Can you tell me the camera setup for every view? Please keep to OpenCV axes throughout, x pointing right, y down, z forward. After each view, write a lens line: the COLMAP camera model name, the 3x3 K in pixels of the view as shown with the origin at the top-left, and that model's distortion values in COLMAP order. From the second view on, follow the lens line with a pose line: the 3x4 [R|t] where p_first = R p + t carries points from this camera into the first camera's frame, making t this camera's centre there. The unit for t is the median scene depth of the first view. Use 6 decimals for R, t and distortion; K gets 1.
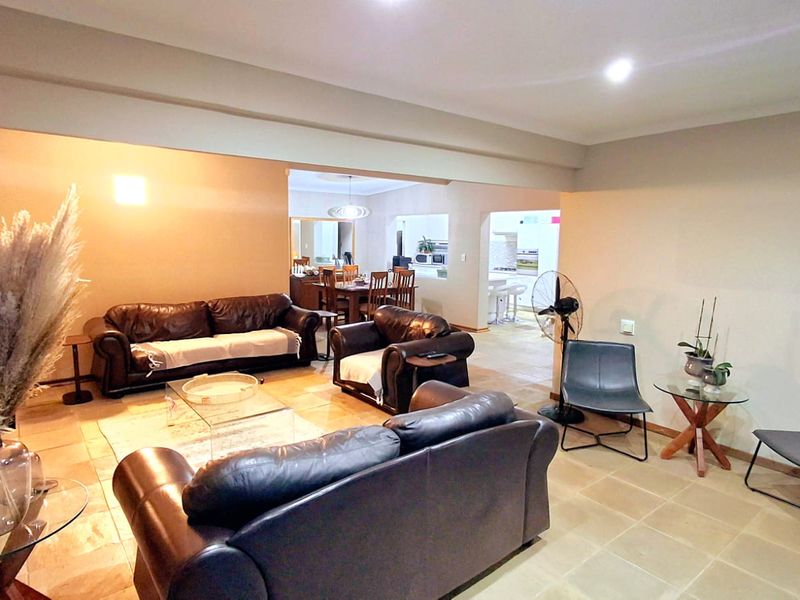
lens RADIAL K [[491.8, 0, 399.1], [0, 491.8, 300.0], [0, 0, 1]] dist [-0.002443, -0.000163]
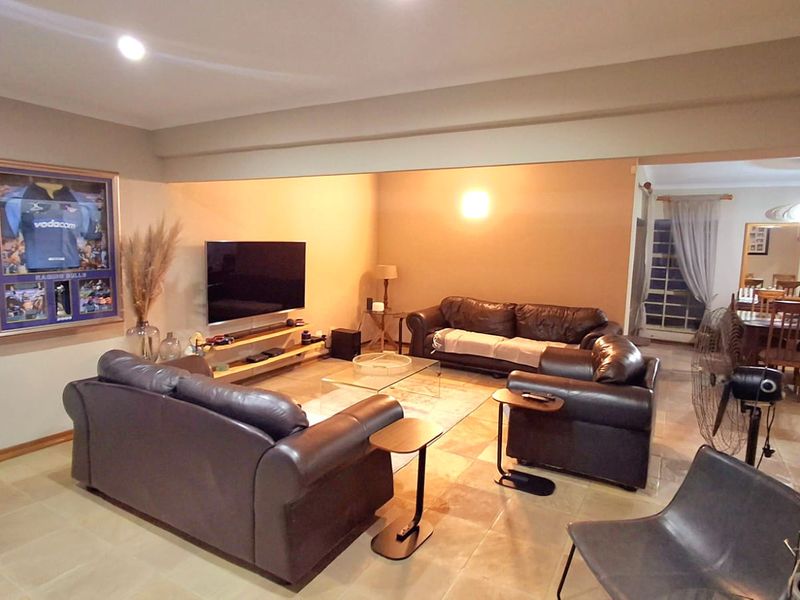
lens RADIAL K [[491.8, 0, 398.2], [0, 491.8, 298.0], [0, 0, 1]] dist [-0.002443, -0.000163]
pose [[0.352145, 0.110321, -0.929421, 0.613131], [-0.139288, 0.988148, 0.064518, -0.052487], [0.925523, 0.106738, 0.363337, 0.464717]]
